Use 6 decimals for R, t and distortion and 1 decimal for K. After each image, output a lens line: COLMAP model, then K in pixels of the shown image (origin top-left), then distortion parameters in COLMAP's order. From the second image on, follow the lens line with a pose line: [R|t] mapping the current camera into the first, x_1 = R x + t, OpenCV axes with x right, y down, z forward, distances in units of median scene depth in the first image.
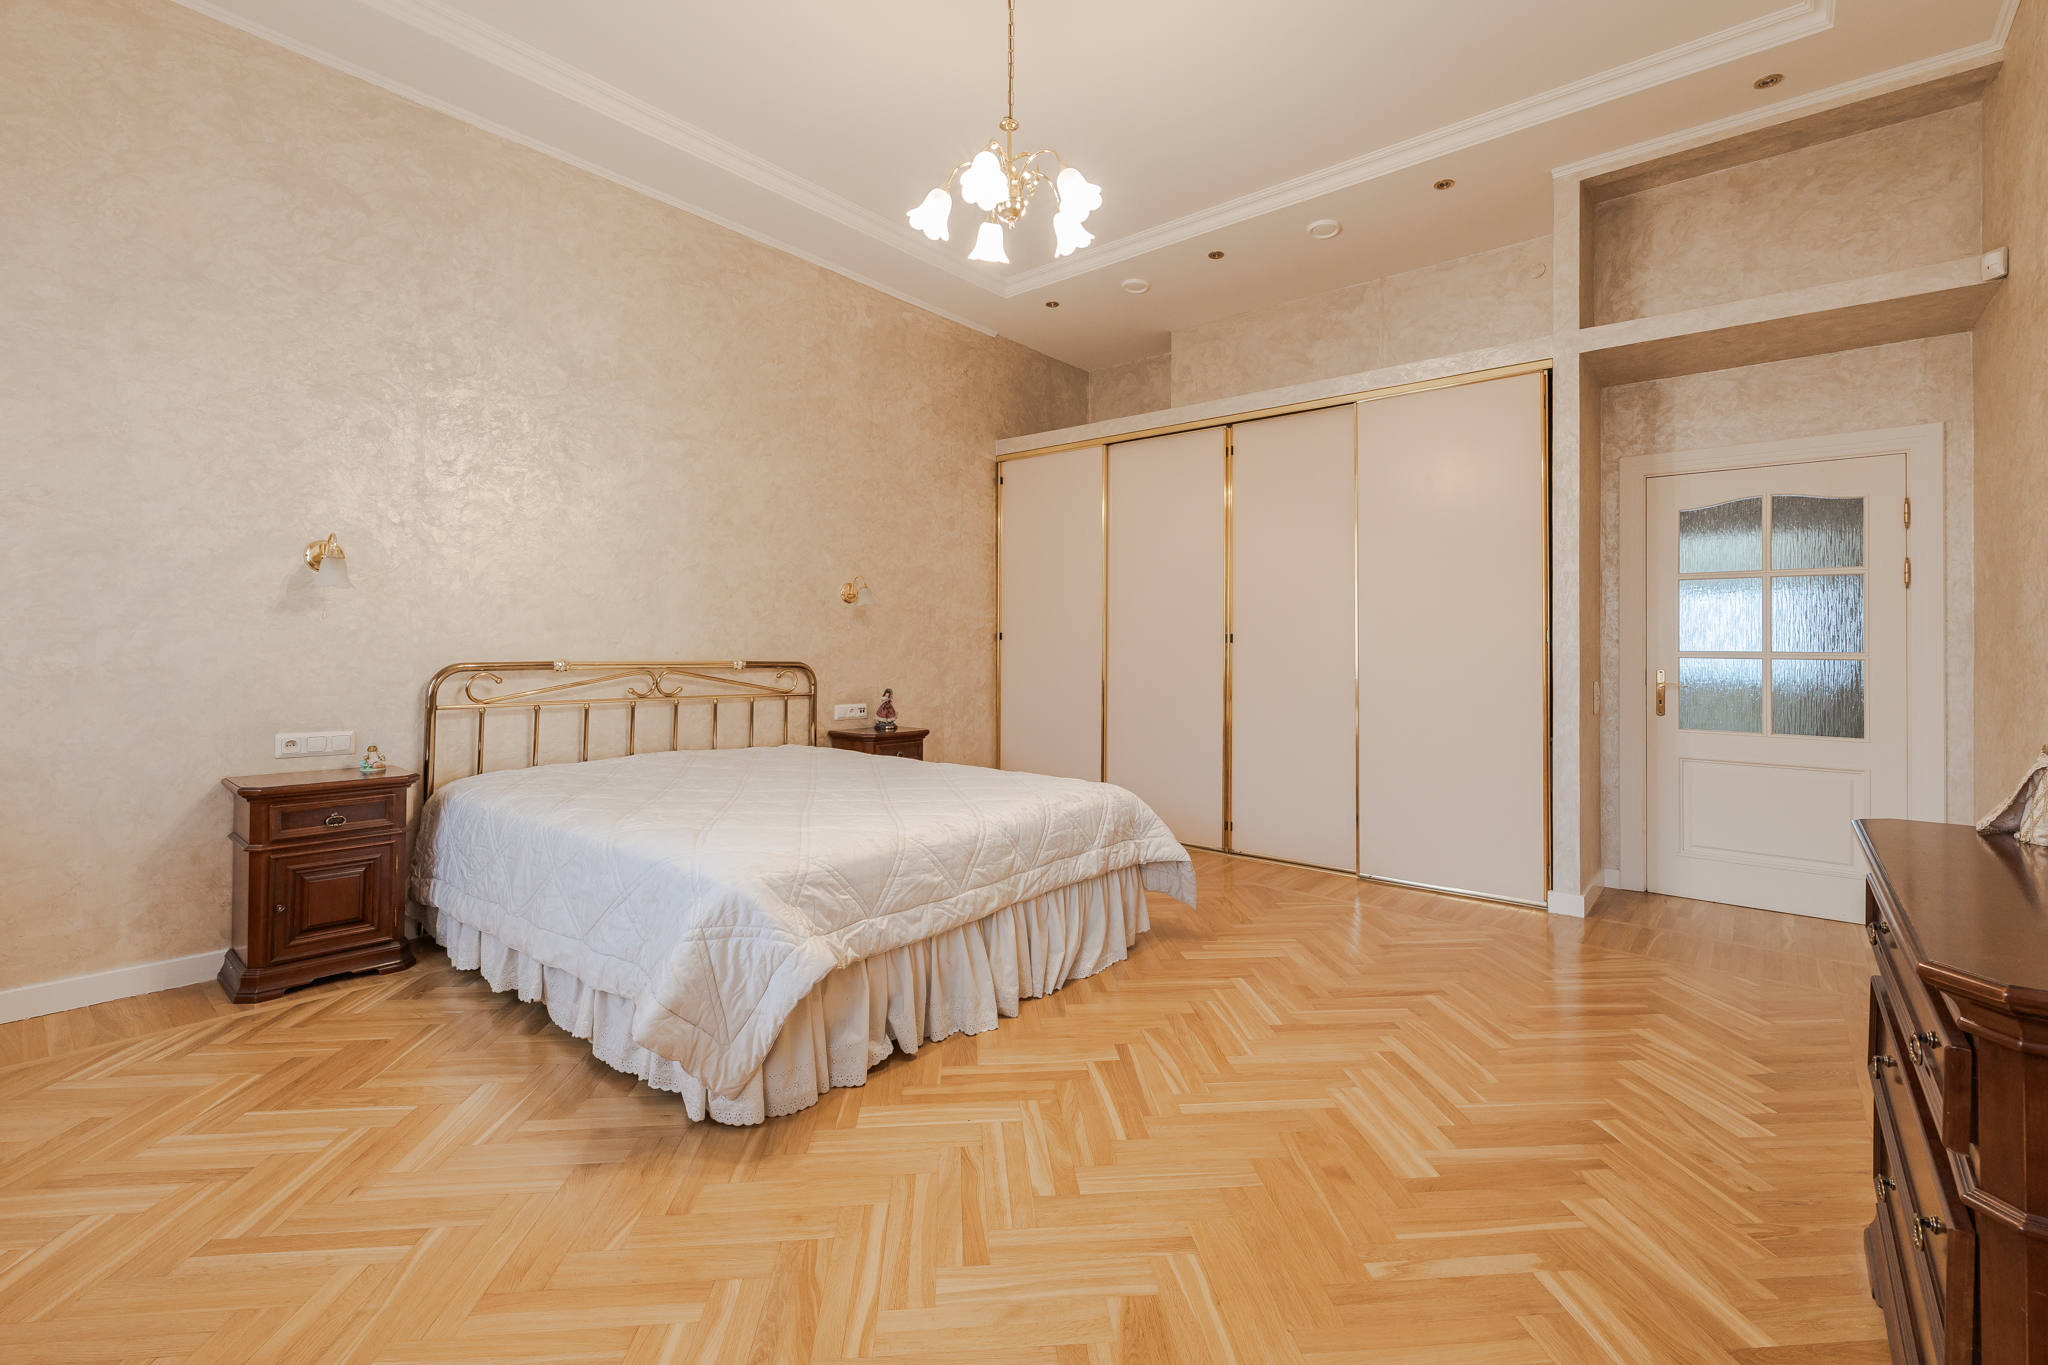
lens RADIAL K [[912.7, 0, 1044.2], [0, 912.7, 645.9], [0, 0, 1]] dist [0.001516, 0.000402]
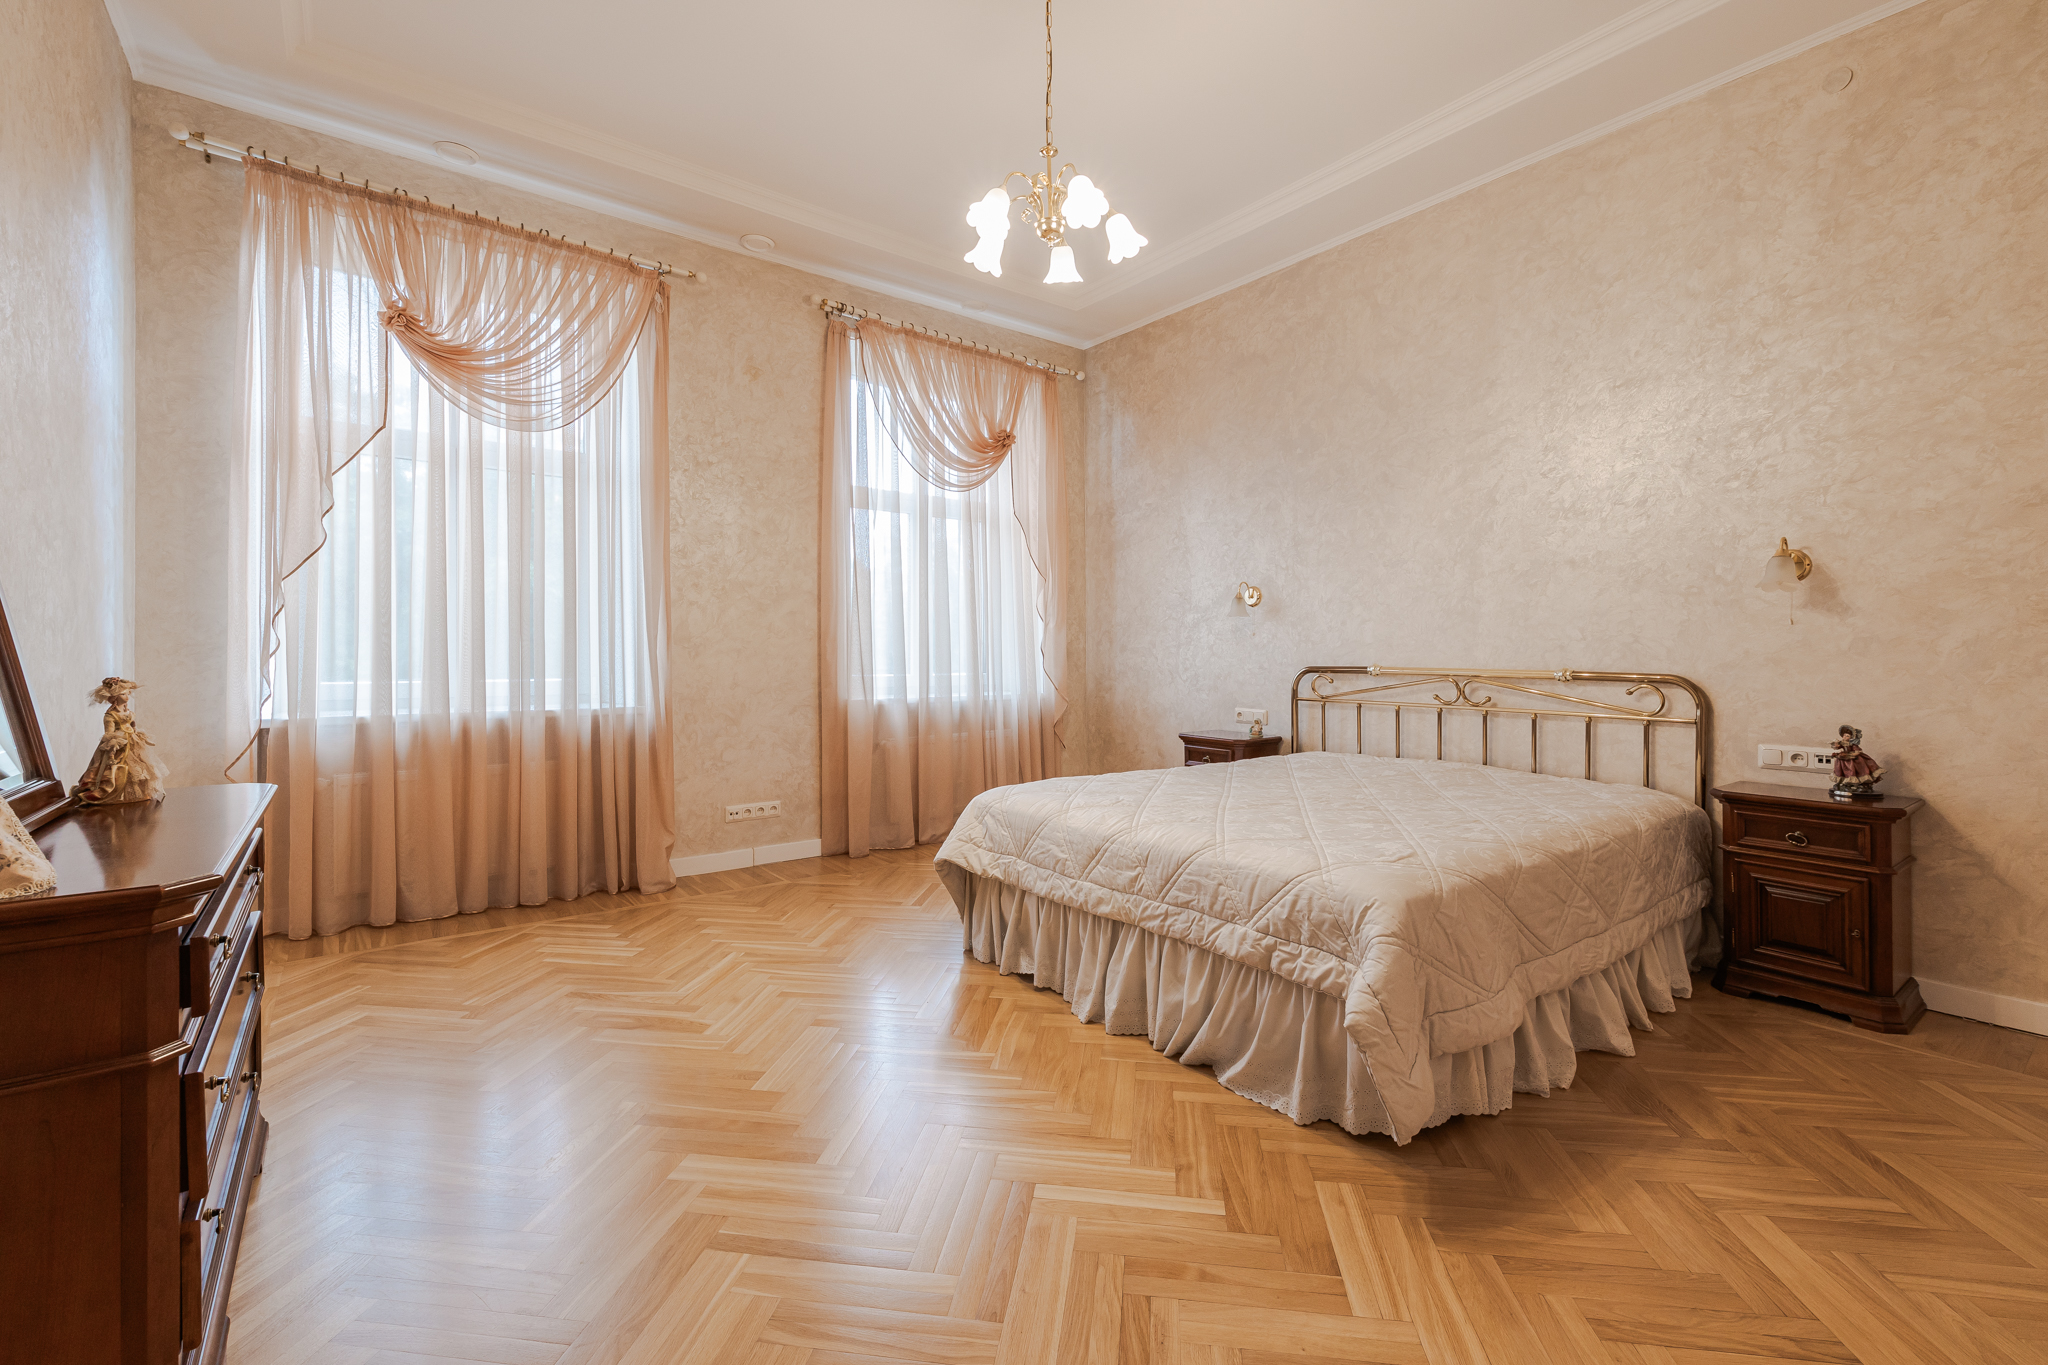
lens RADIAL K [[909.0, 0, 1018.6], [0, 909.0, 659.0], [0, 0, 1]] dist [-0.000345, 0.000054]
pose [[-0.269685, -0.002313, -0.962946, 0.669186], [-0.003851, 0.999992, -0.001324, 0.009932], [0.962941, 0.003351, -0.269691, 0.853557]]
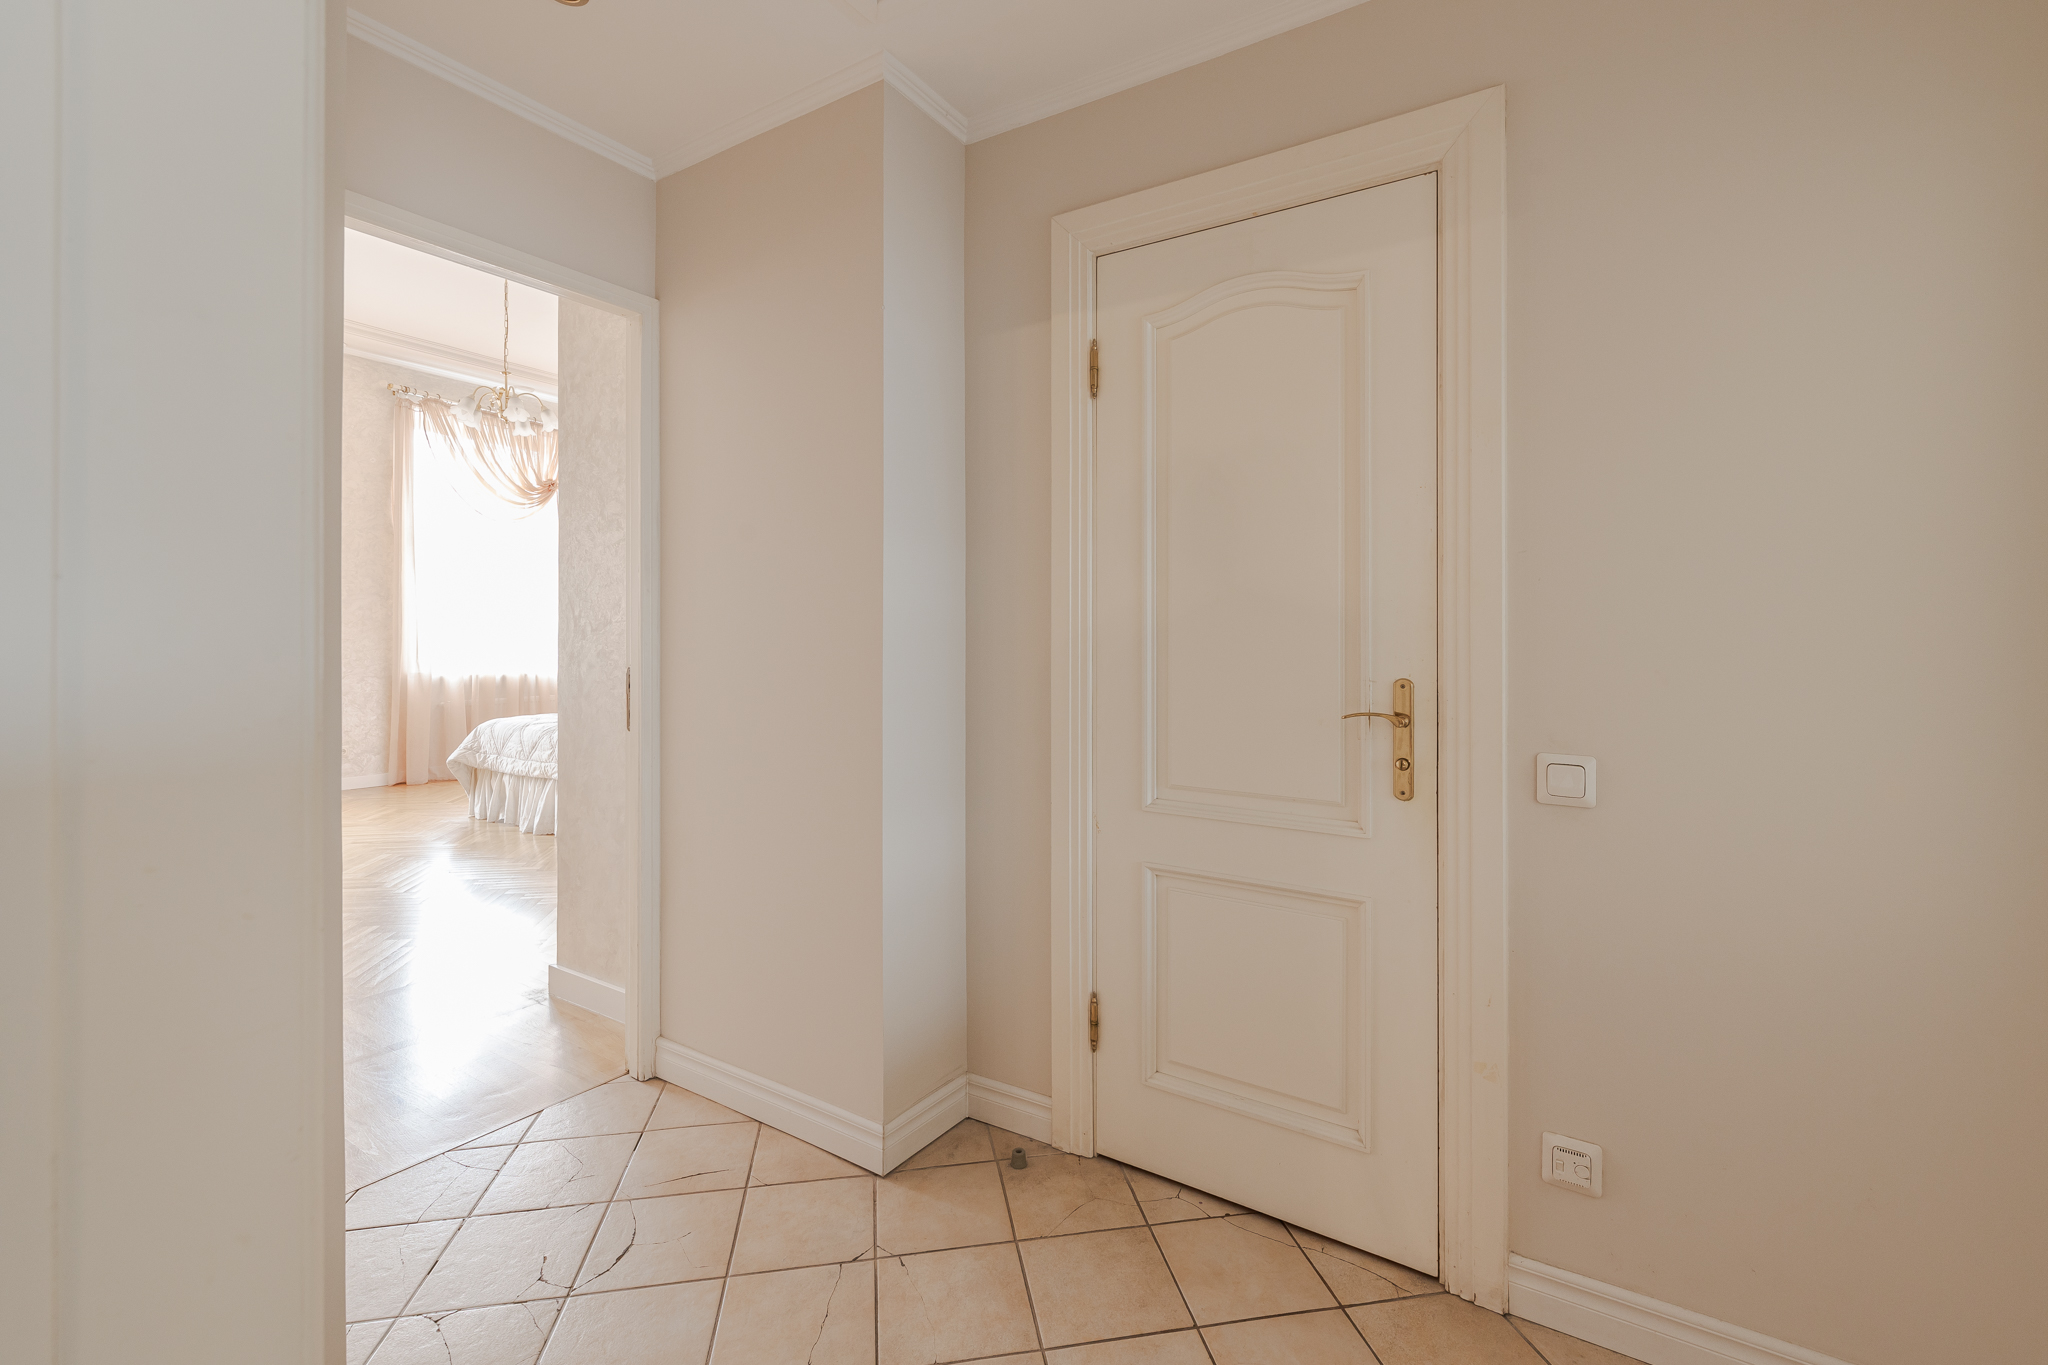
lens RADIAL K [[912.7, 0, 1044.2], [0, 912.7, 645.9], [0, 0, 1]] dist [0.001516, 0.000402]
pose [[0.084444, -0.003835, -0.996421, 1.418526], [-0.003232, 0.999986, -0.004123, 0.017918], [0.996423, 0.003569, 0.084431, 1.384060]]
